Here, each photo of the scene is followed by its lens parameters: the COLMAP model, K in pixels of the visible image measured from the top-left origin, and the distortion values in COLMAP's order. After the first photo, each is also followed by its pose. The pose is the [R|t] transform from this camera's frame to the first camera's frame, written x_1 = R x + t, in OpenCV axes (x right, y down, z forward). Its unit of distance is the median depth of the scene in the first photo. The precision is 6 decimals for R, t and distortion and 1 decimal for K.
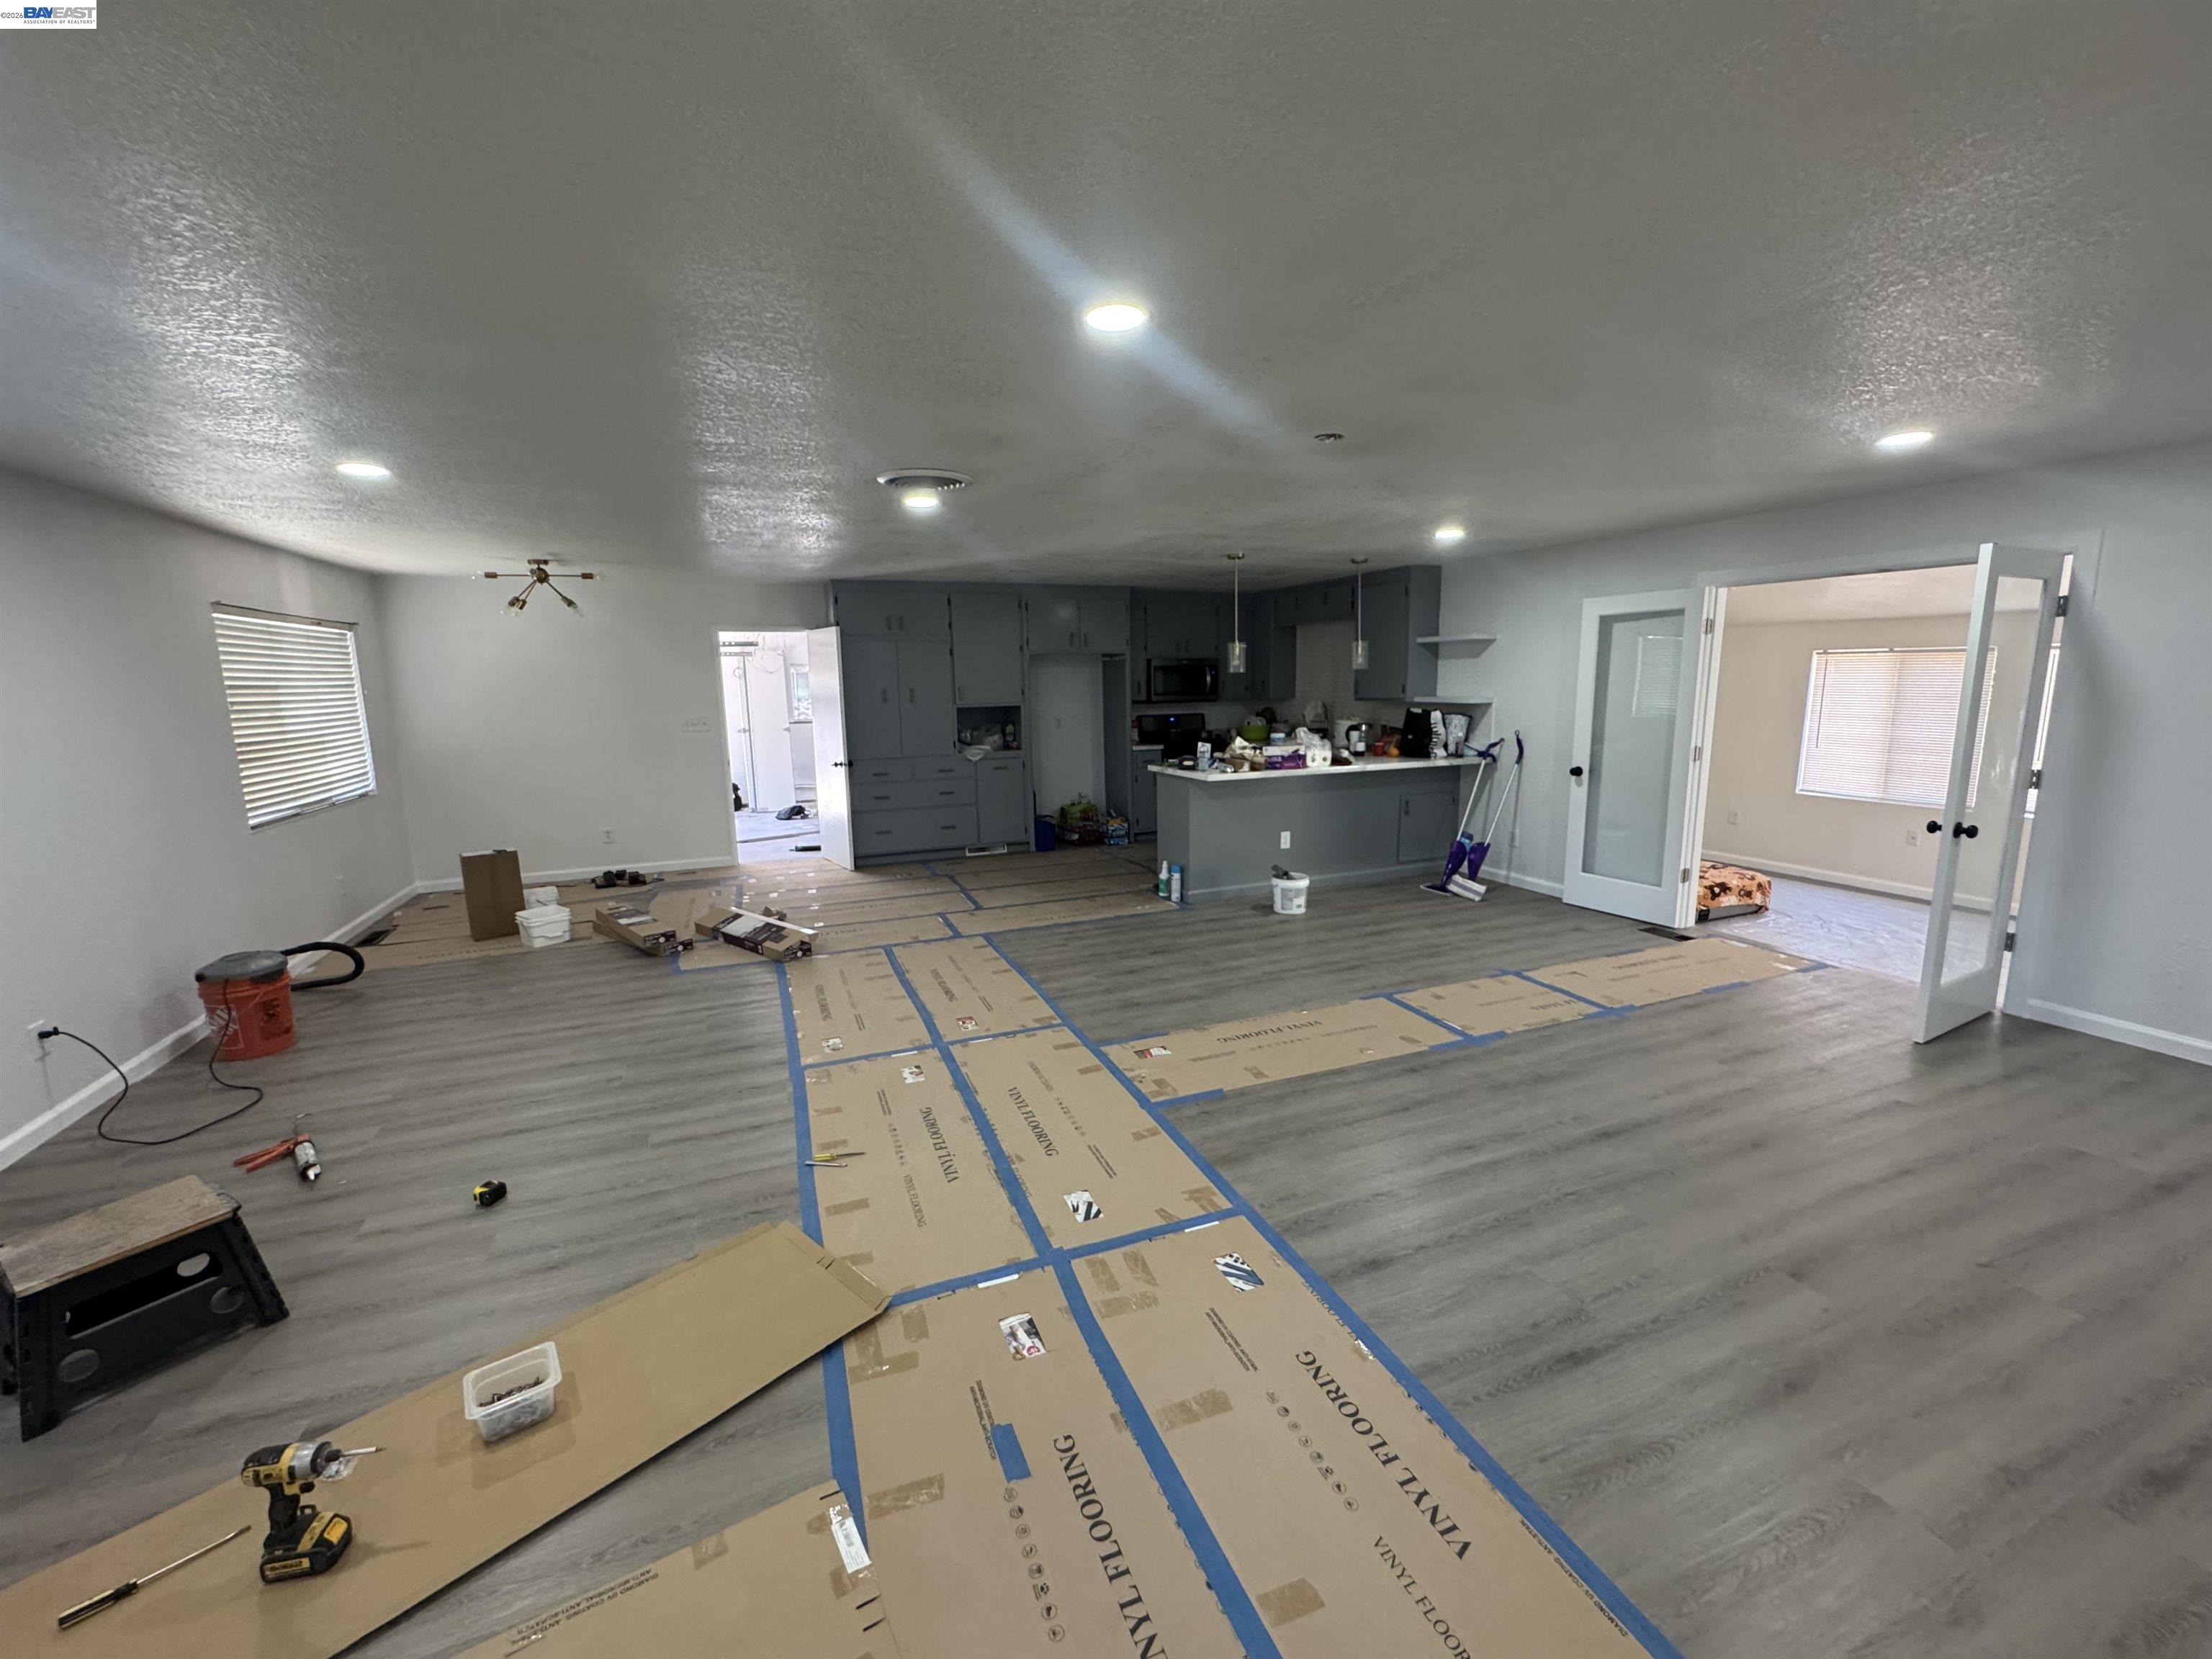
lens RADIAL K [[888.3, 0, 1103.5], [0, 888.3, 829.6], [0, 0, 1]] dist [0.014781, -0.000003]
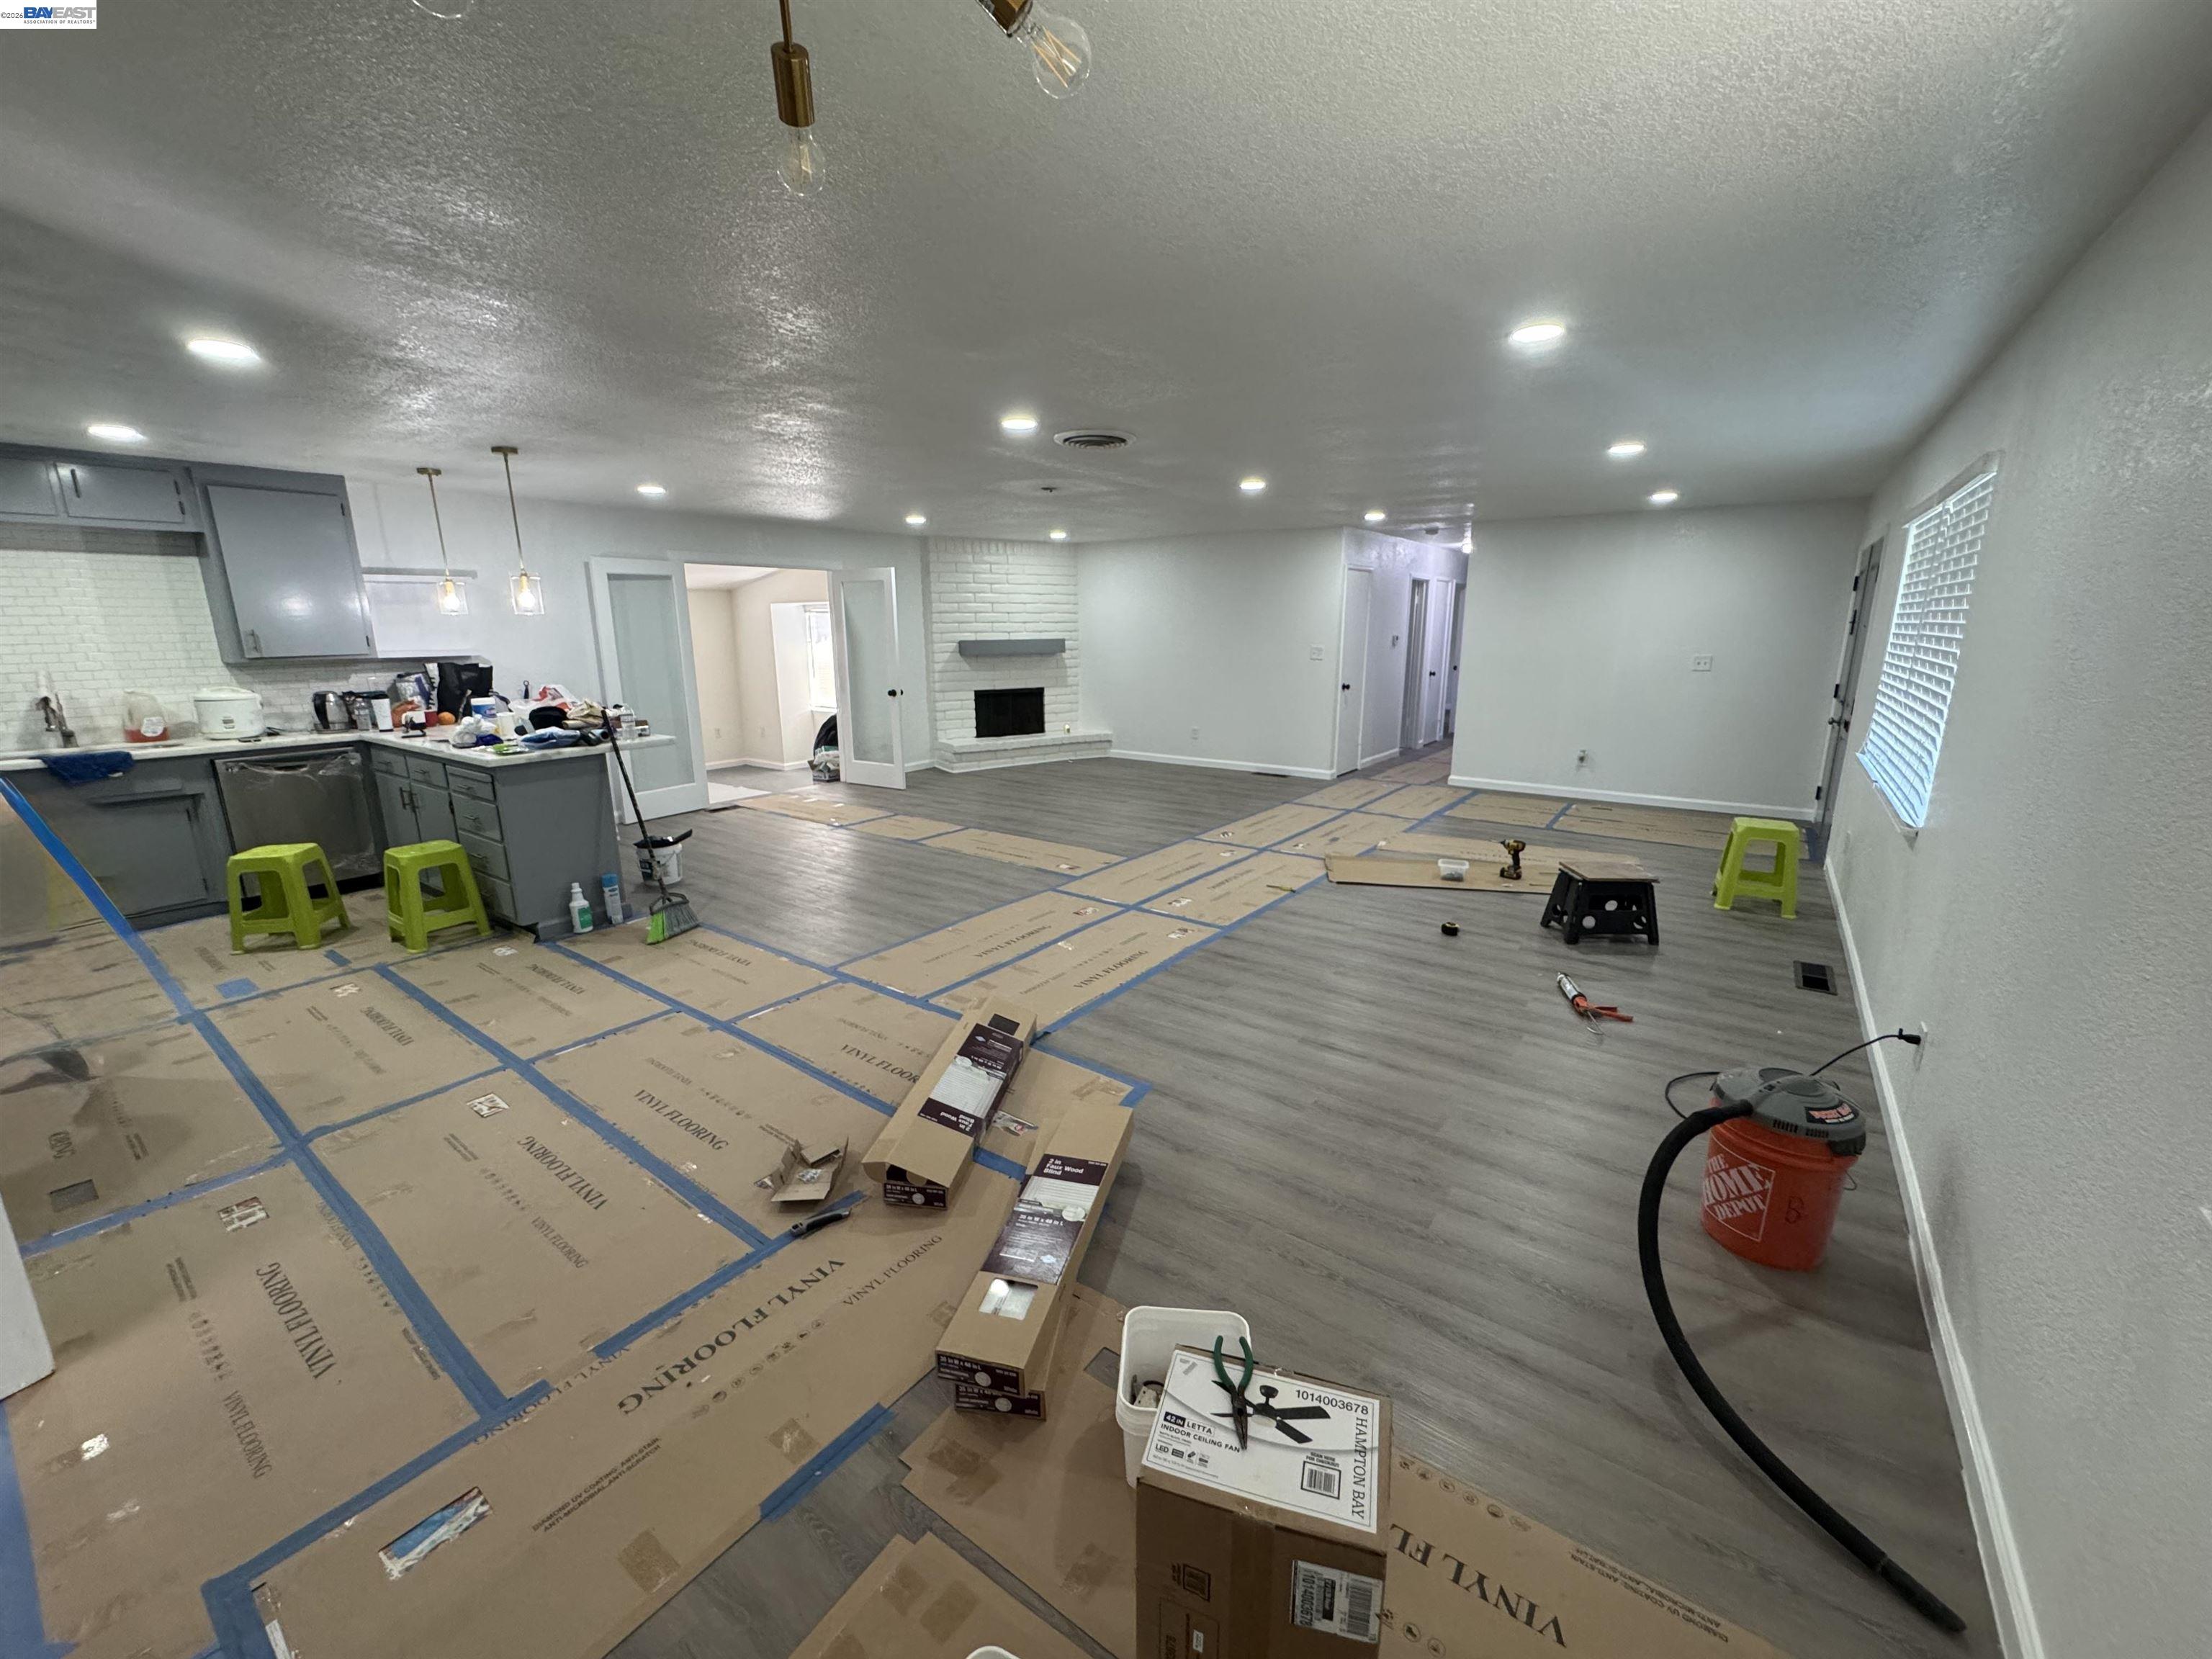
lens RADIAL K [[888.3, 0, 1104.7], [0, 888.3, 828.2], [0, 0, 1]] dist [0.014781, -0.000003]
pose [[-0.519101, -0.172628, 0.837099, -1.143172], [0.162177, 0.941706, 0.294769, -0.228610], [-0.839186, 0.288773, -0.460844, 1.511675]]
